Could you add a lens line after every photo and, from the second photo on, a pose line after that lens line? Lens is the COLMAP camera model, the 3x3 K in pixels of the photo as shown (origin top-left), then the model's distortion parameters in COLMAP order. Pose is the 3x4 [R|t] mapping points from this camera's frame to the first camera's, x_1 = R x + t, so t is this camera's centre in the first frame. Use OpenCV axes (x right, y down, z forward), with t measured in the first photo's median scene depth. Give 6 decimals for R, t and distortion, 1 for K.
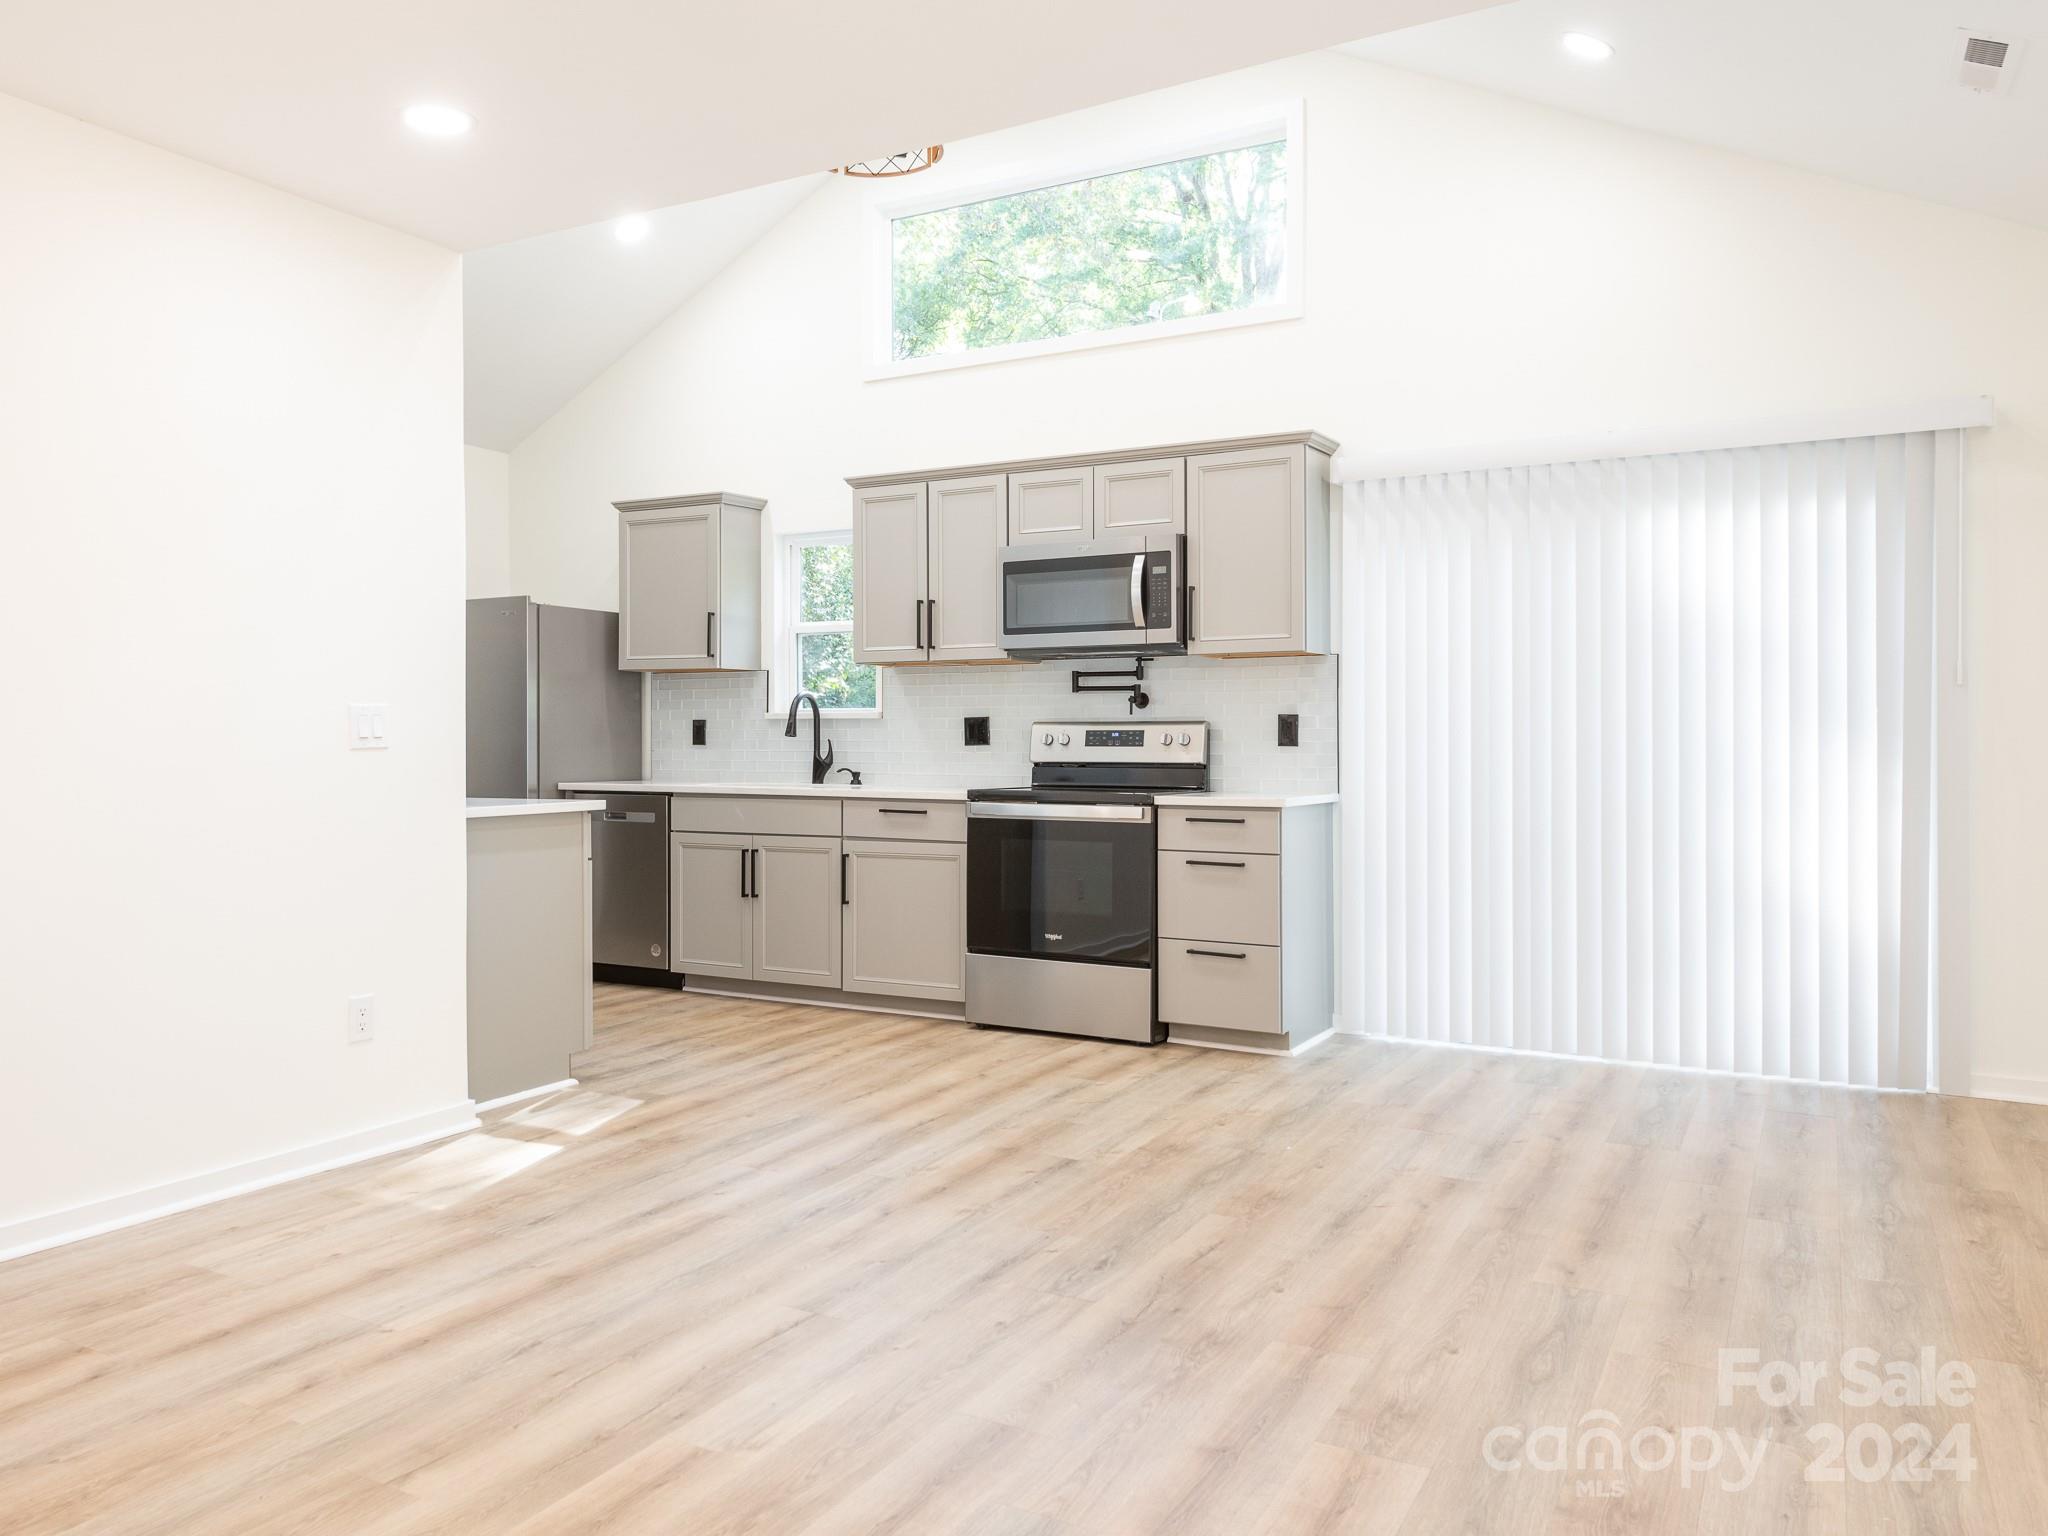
lens RADIAL K [[1528.3, 0, 854.6], [0, 1528.3, 721.8], [0, 0, 1]] dist [0.019084, -0.000063]
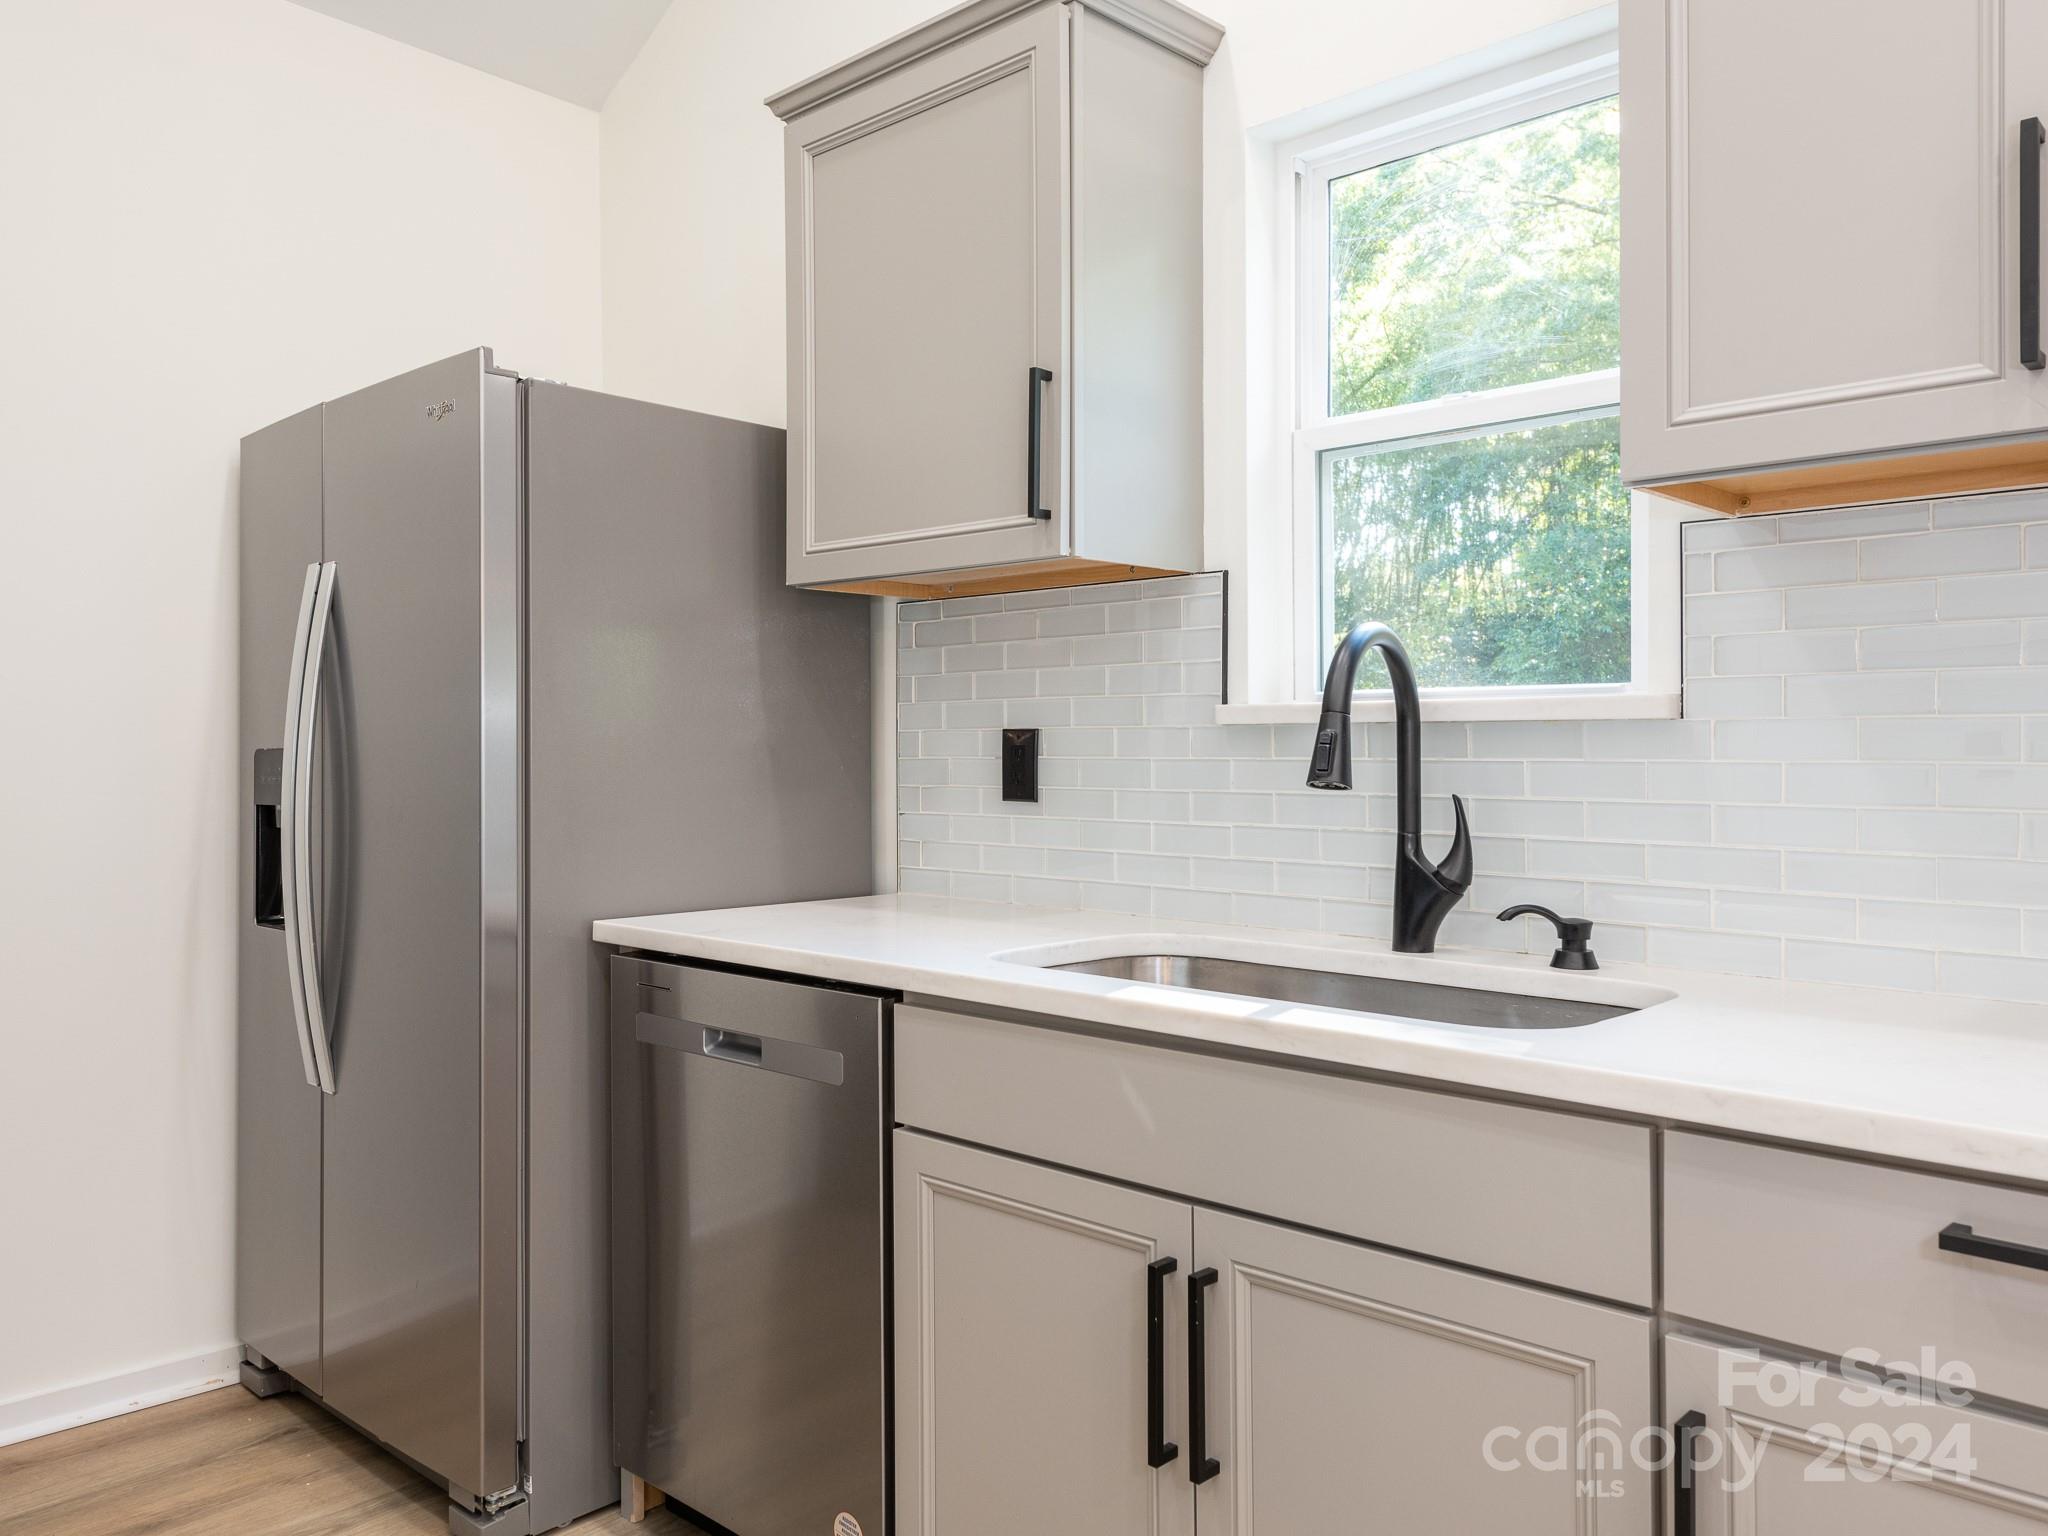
lens RADIAL K [[1427.2, 0, 1024.0], [0, 1427.2, 768.0], [0, 0, 1]] dist [0.004185, 0.000249]
pose [[0.988288, -0.001423, -0.152597, -0.071842], [0.005196, 0.999691, 0.024327, -0.000398], [0.152515, -0.024835, 0.987989, 0.950623]]
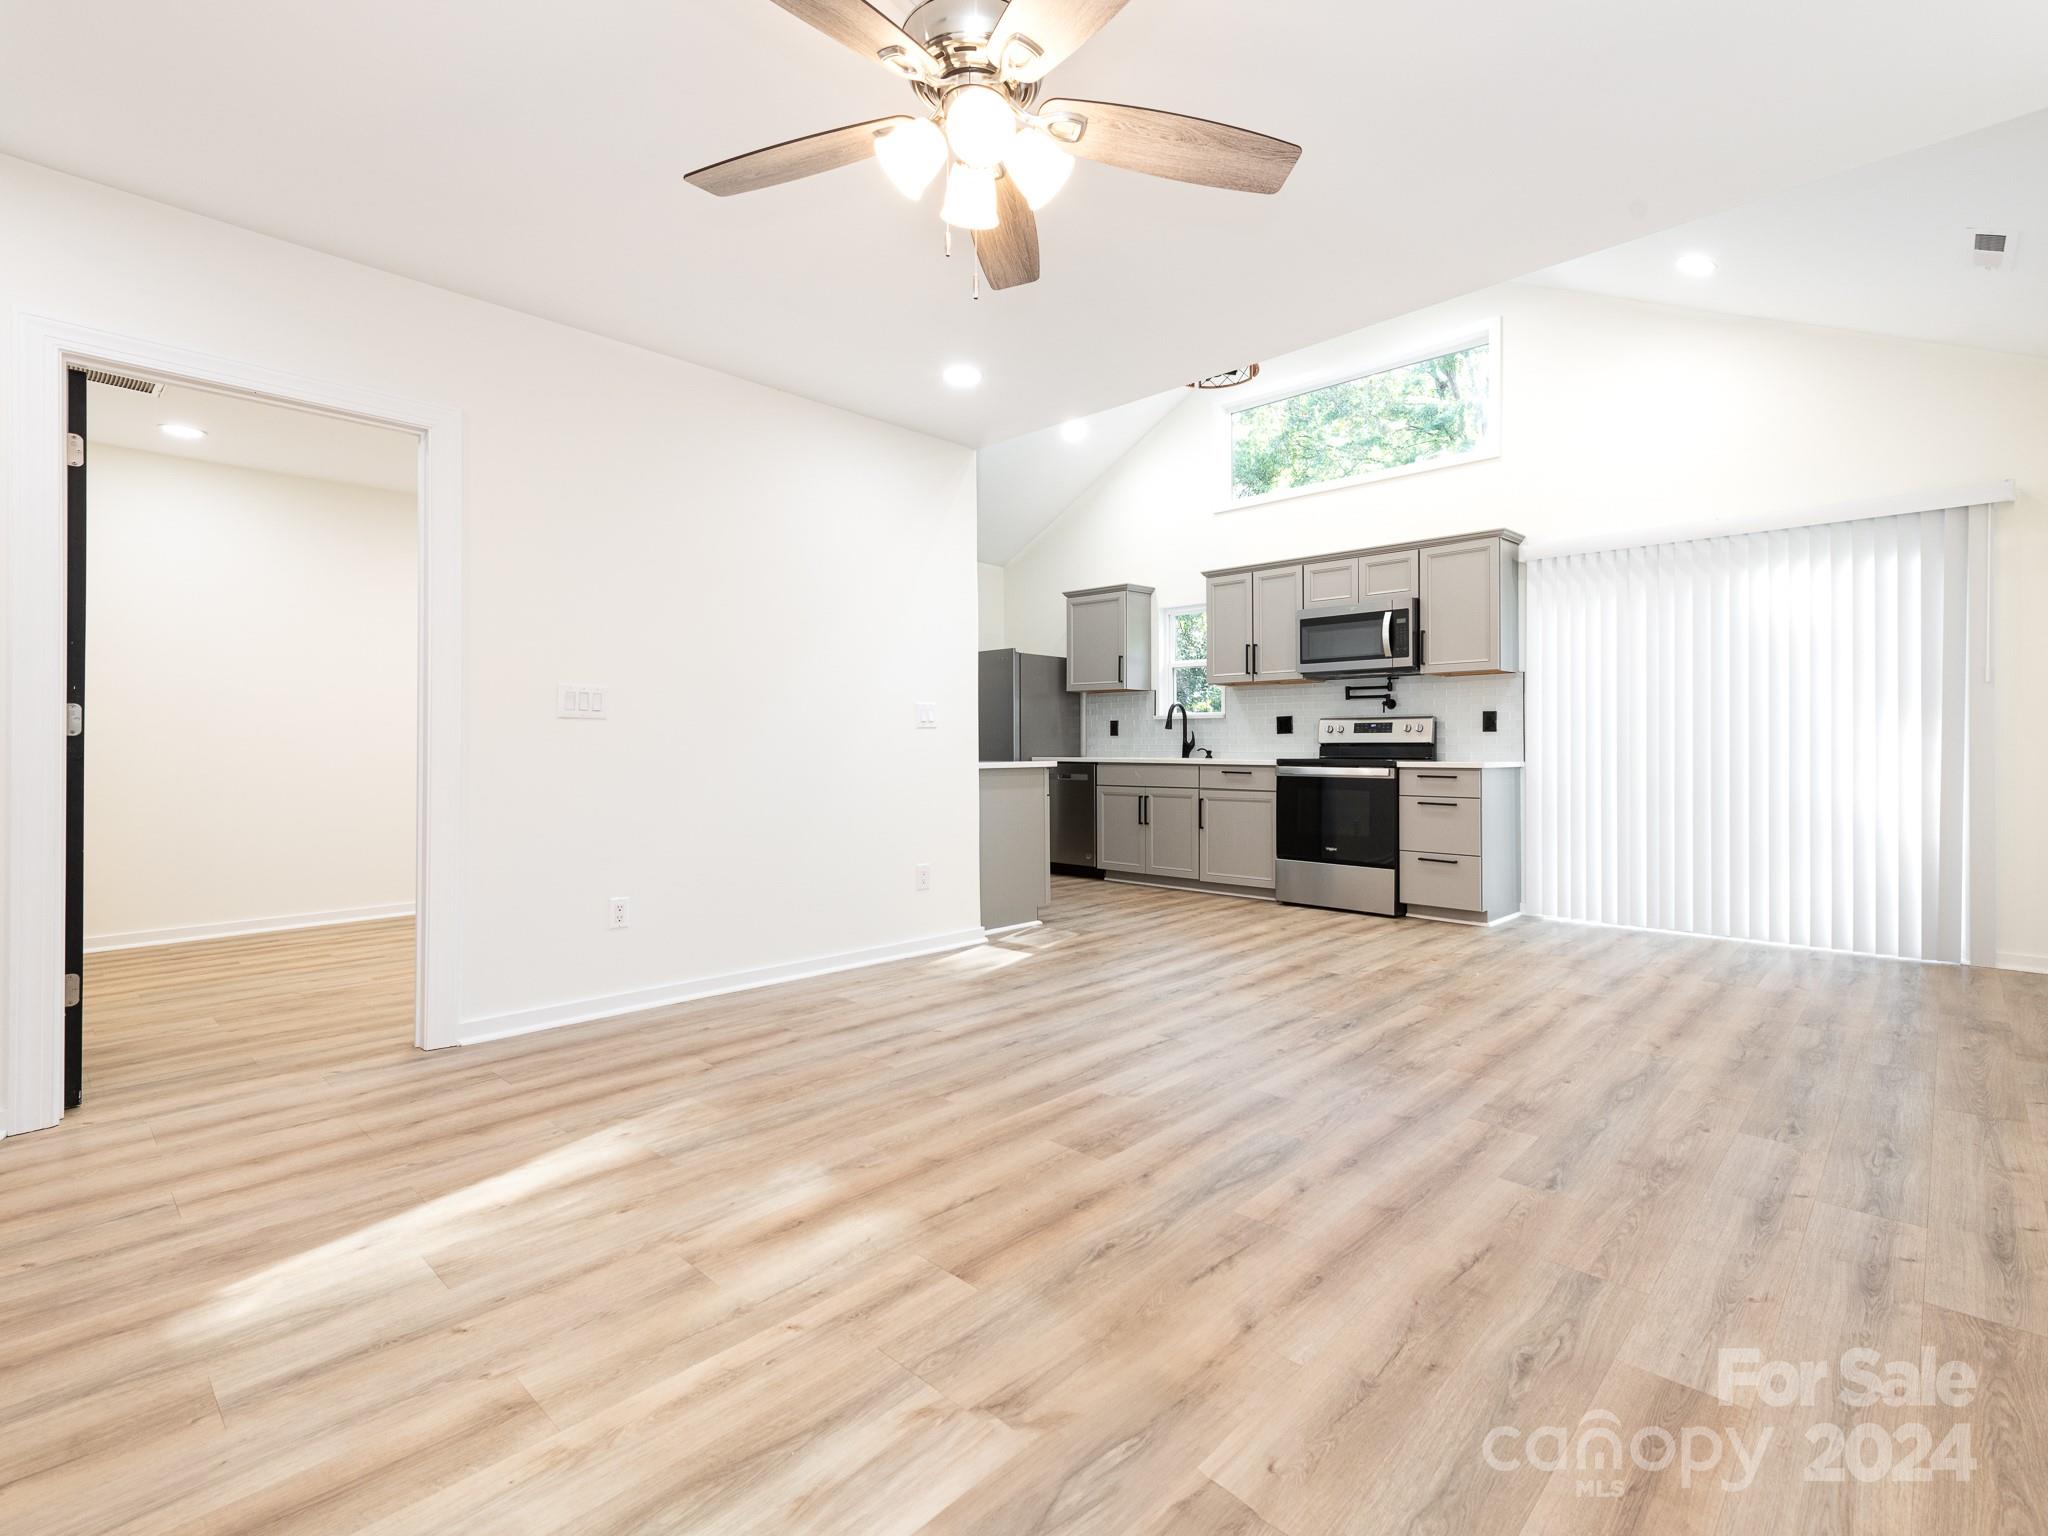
lens RADIAL K [[949.2, 0, 1020.9], [0, 949.2, 737.2], [0, 0, 1]] dist [0.013965, -0.000195]
pose [[0.978771, -0.002008, -0.204947, 0.015994], [0.002334, 0.999996, 0.001349, 0.021354], [0.204944, -0.001798, 0.978772, -0.054650]]
